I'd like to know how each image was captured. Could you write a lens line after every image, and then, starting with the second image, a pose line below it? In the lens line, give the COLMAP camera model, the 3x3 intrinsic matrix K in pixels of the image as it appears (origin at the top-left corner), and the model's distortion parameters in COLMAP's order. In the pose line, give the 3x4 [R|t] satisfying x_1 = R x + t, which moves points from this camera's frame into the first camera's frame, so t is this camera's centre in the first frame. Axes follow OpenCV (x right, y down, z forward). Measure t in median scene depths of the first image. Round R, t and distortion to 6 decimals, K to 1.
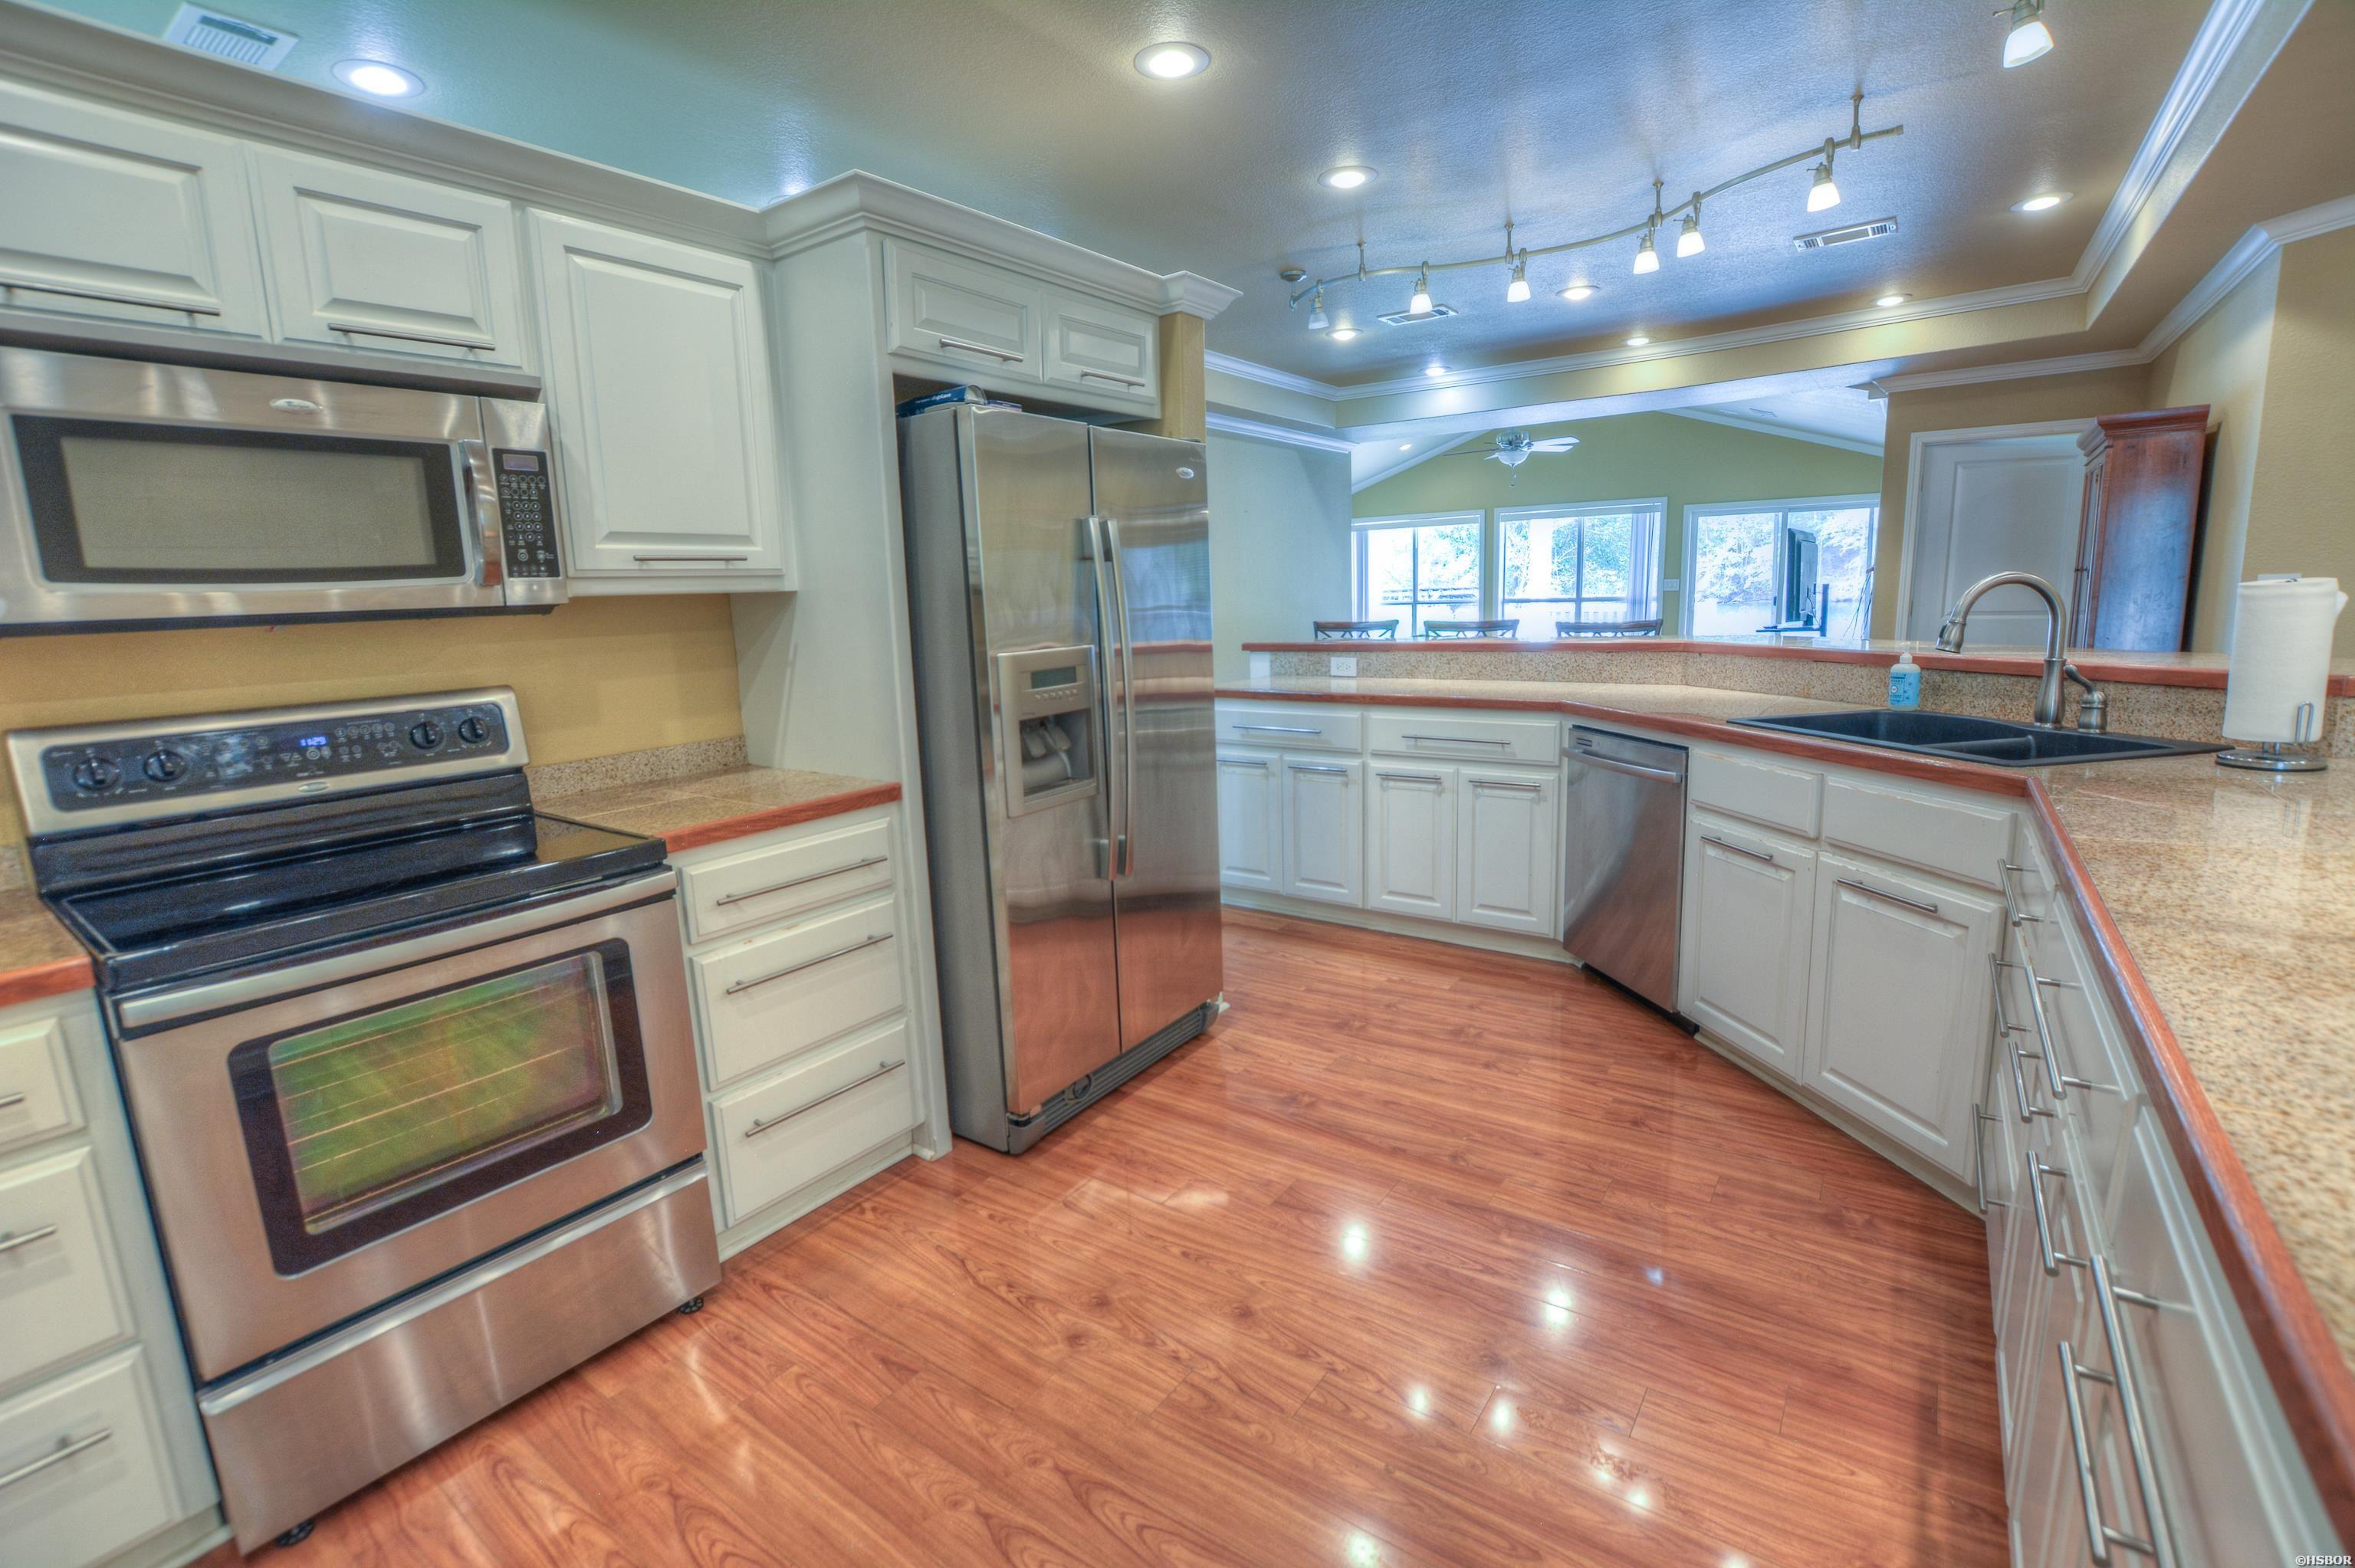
lens RADIAL K [[1048.0, 0, 1177.5], [0, 1048.0, 784.0], [0, 0, 1]] dist [-0.028120, 0.000554]
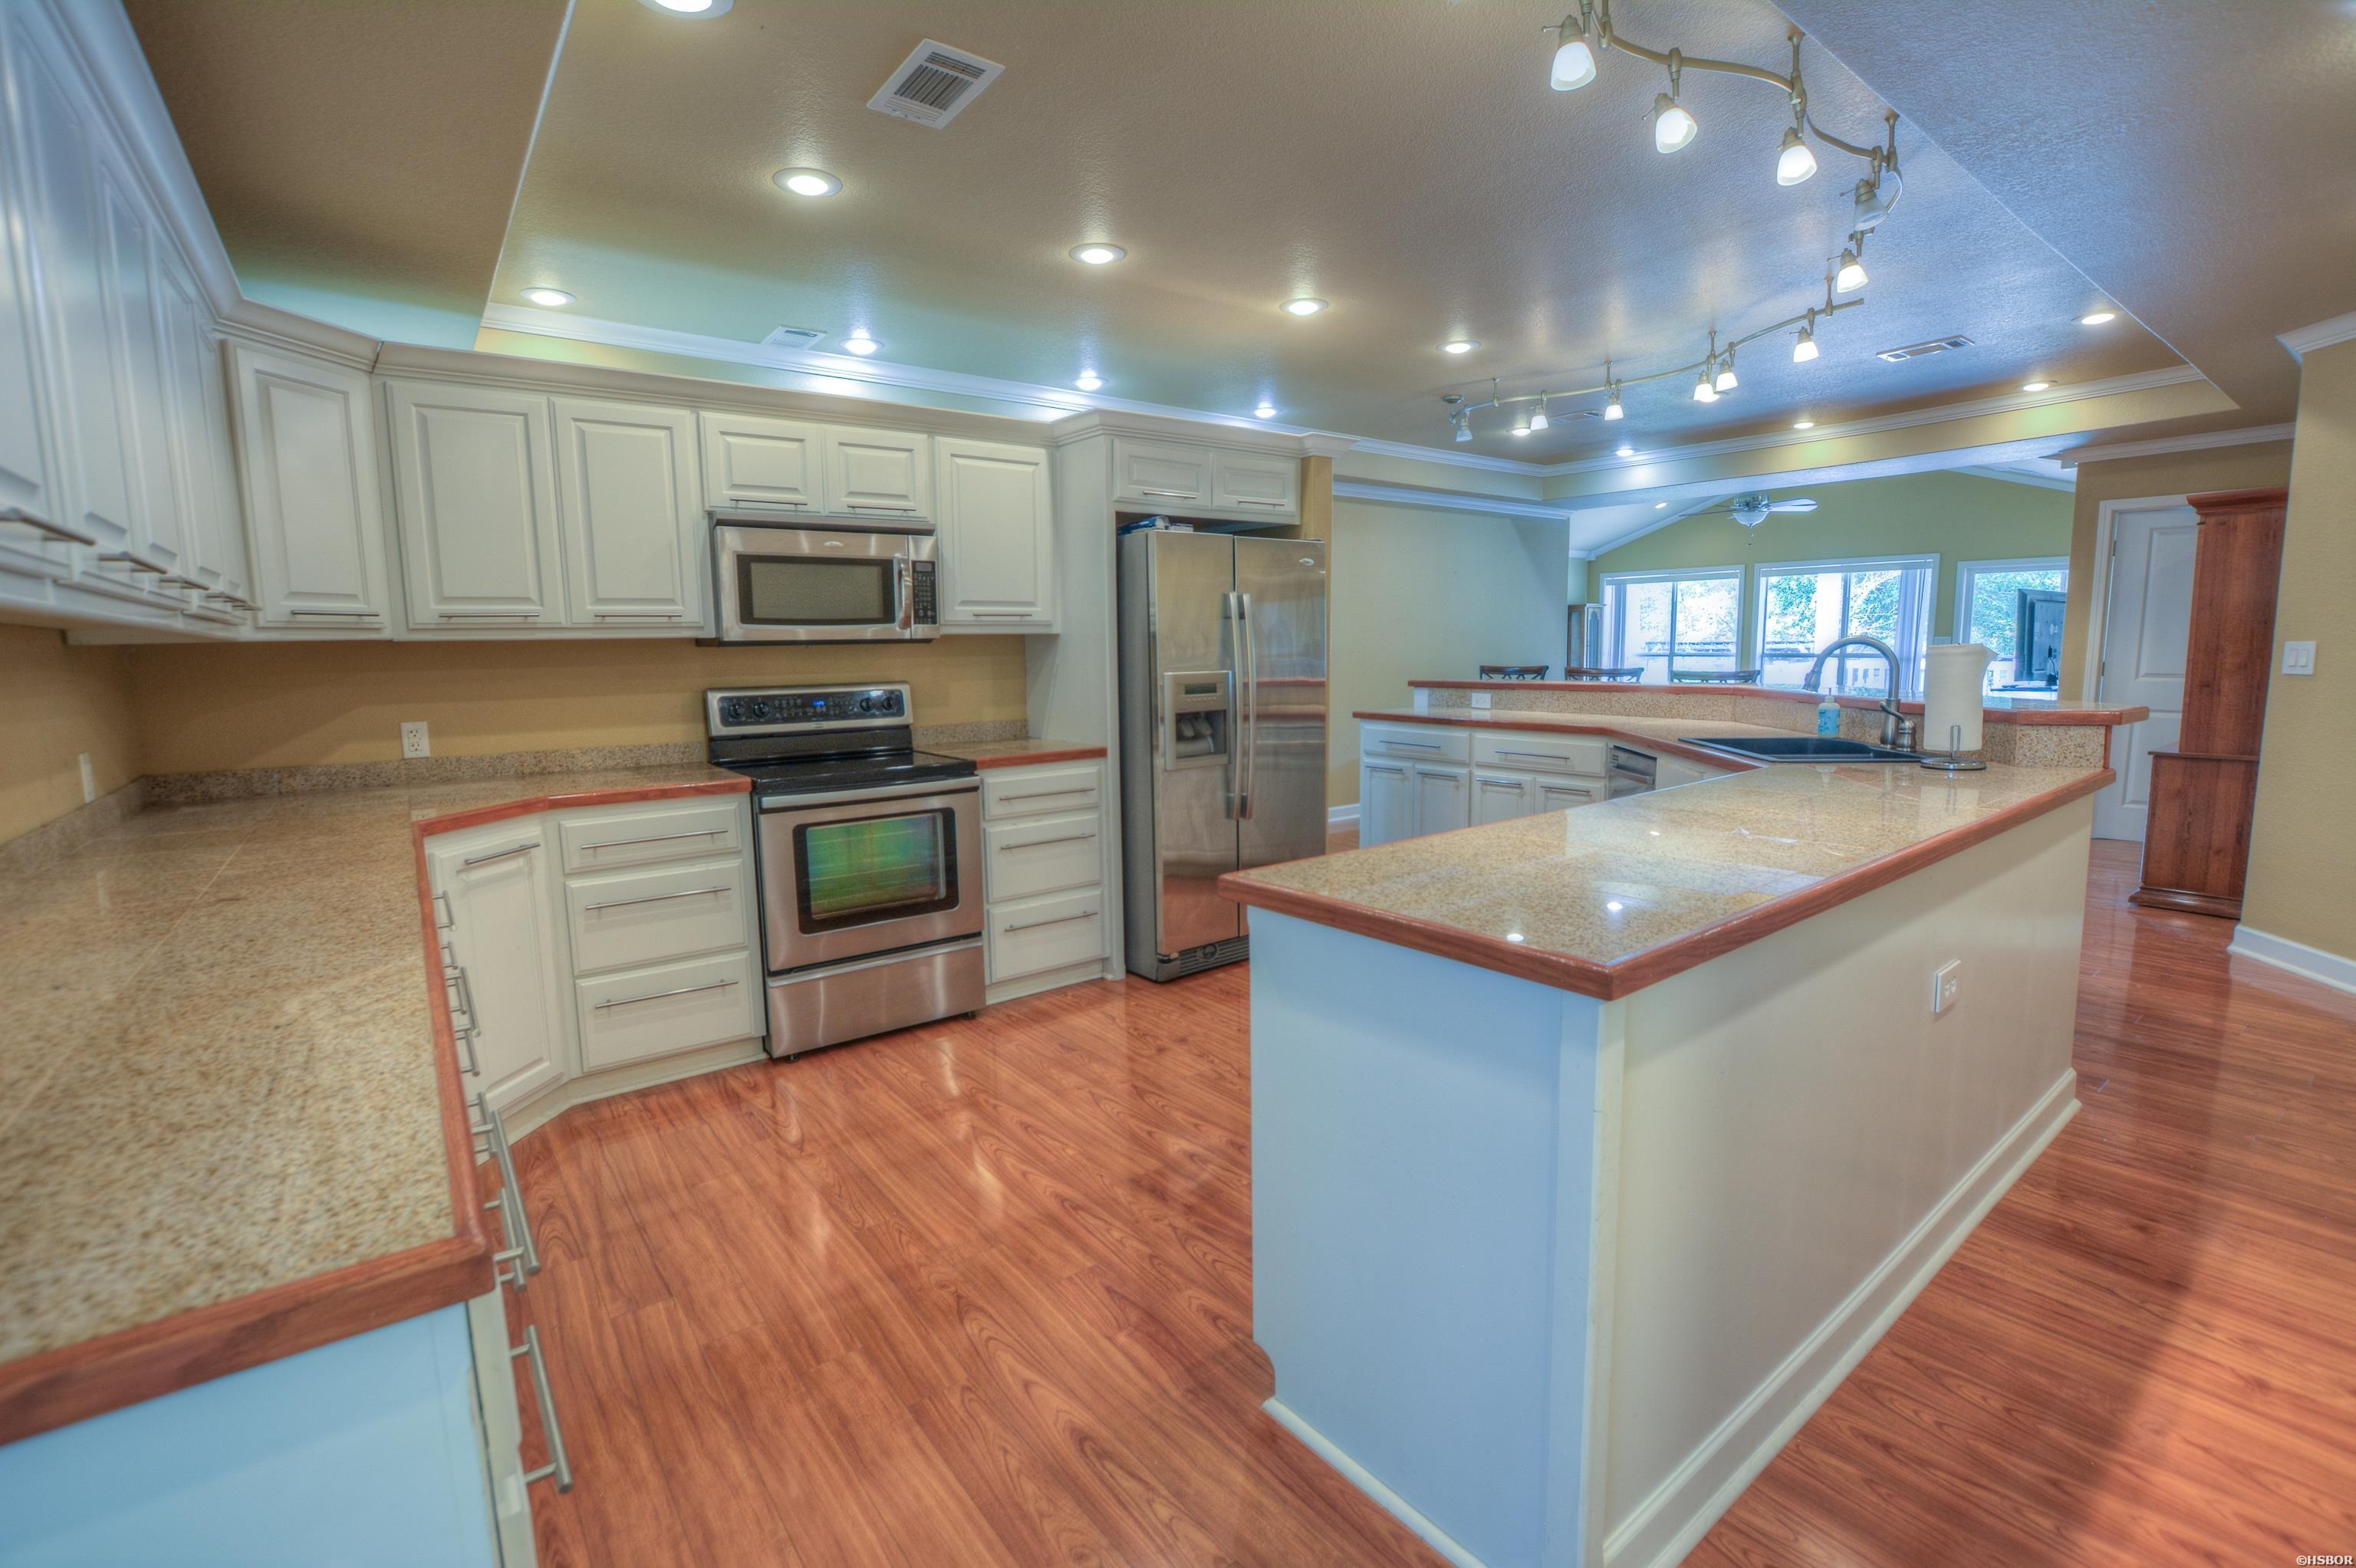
lens RADIAL K [[1048.5, 0, 1178.0], [0, 1048.5, 784.0], [0, 0, 1]] dist [-0.028120, 0.000554]
pose [[0.958387, 0.057880, -0.279541, 0.309268], [-0.069364, 0.997098, -0.031357, 0.098718], [0.276915, 0.049443, 0.959621, -0.570008]]
